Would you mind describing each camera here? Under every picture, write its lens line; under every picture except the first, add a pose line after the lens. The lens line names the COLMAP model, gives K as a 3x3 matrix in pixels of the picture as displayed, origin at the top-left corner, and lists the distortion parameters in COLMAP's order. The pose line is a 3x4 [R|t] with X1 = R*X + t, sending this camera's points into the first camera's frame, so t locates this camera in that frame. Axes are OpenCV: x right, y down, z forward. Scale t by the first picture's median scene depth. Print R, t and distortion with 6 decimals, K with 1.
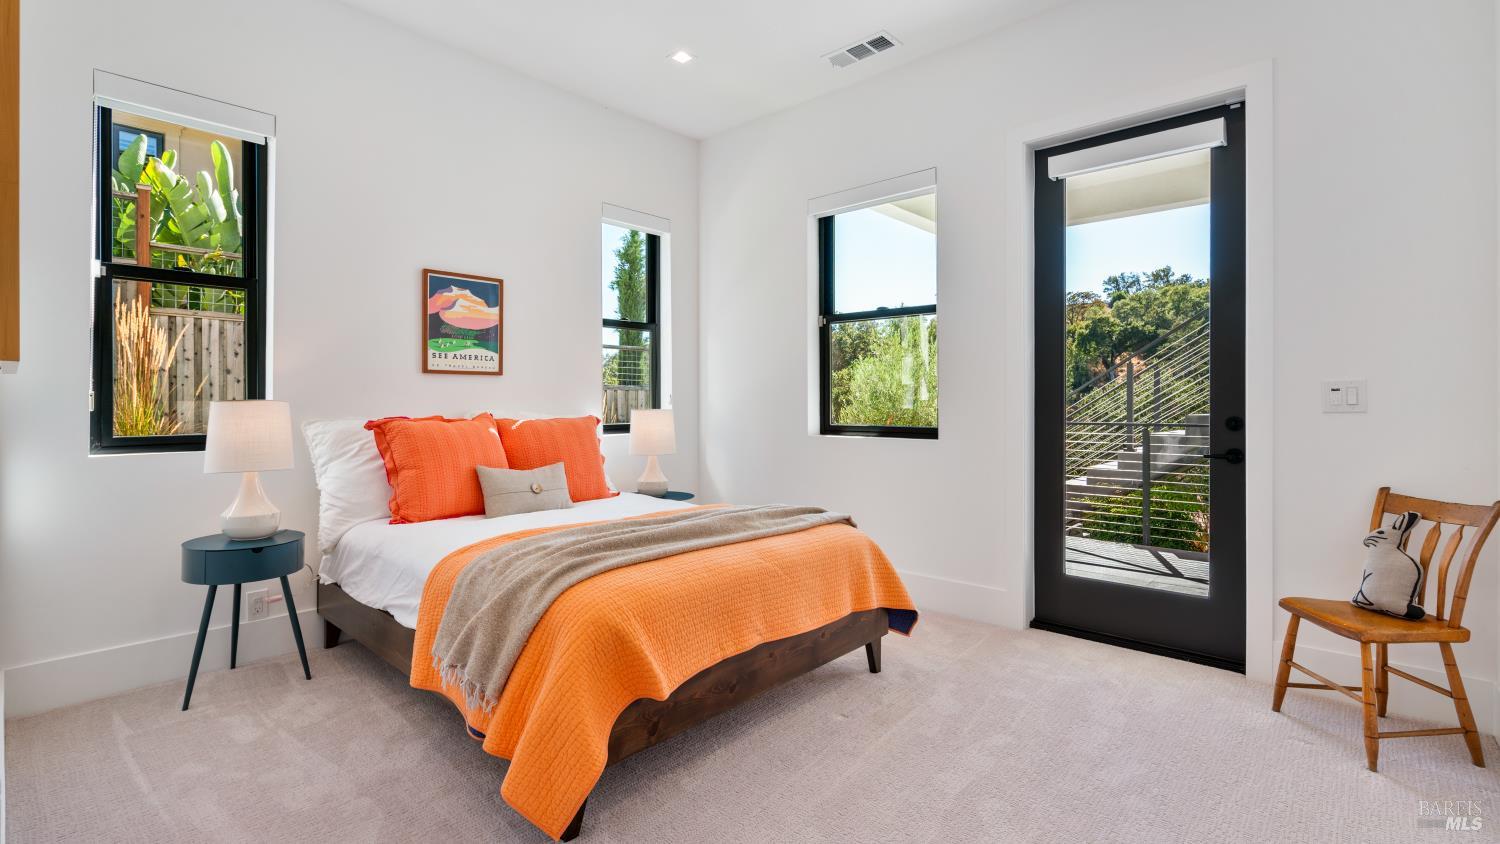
lens RADIAL K [[678.1, 0, 749.2], [0, 678.1, 410.5], [0, 0, 1]] dist [-0.011501, 0.006291]
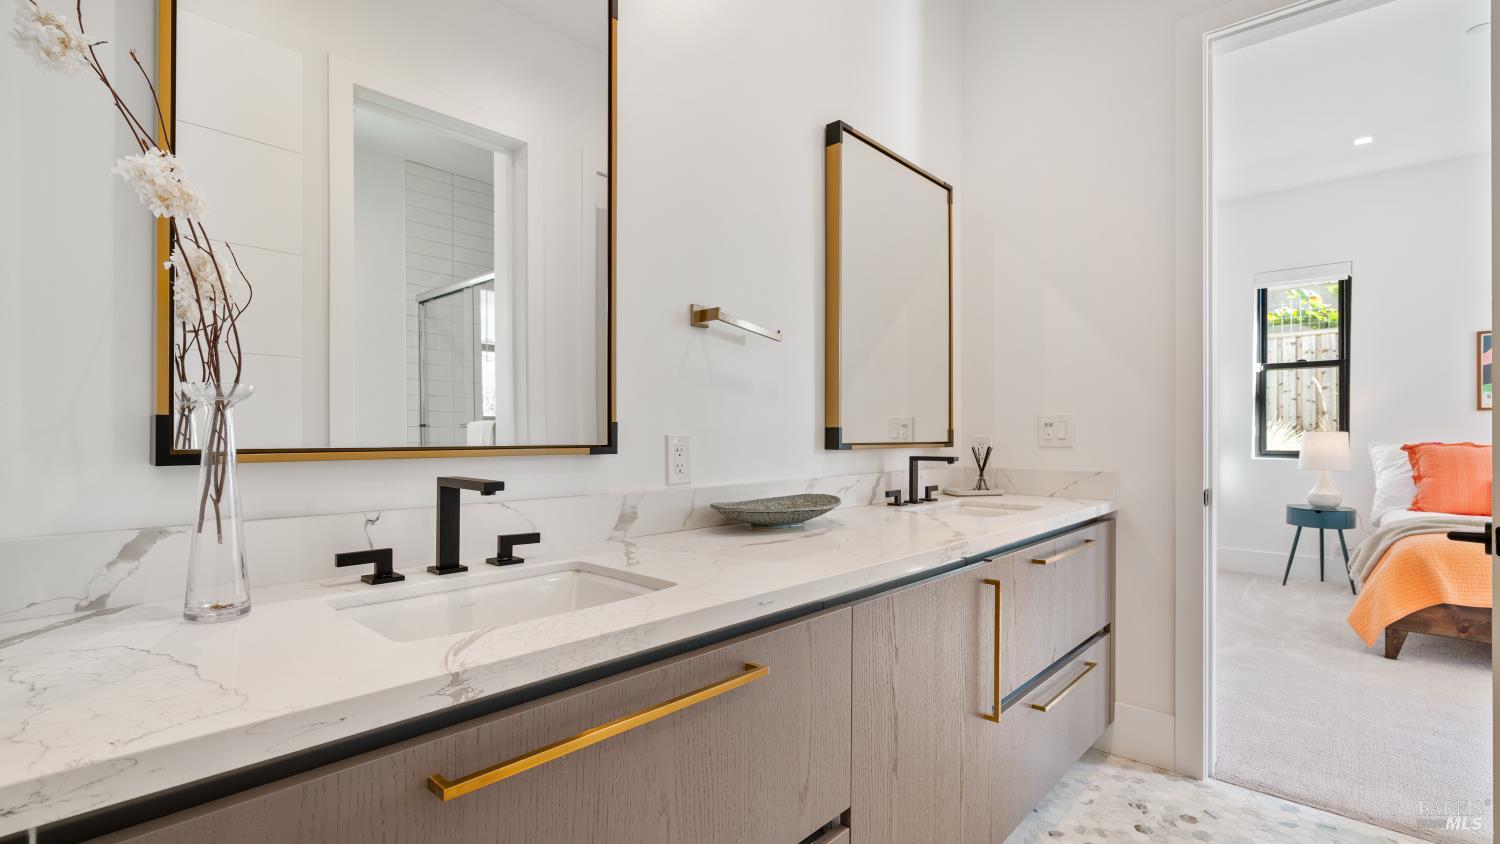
lens RADIAL K [[678.1, 0, 749.2], [0, 678.1, 410.5], [0, 0, 1]] dist [-0.011501, 0.006291]
pose [[-0.014592, -0.033603, -0.999329, 1.012999], [-0.015833, 0.999318, -0.033371, 0.012660], [0.999768, 0.015335, -0.015114, -0.477015]]
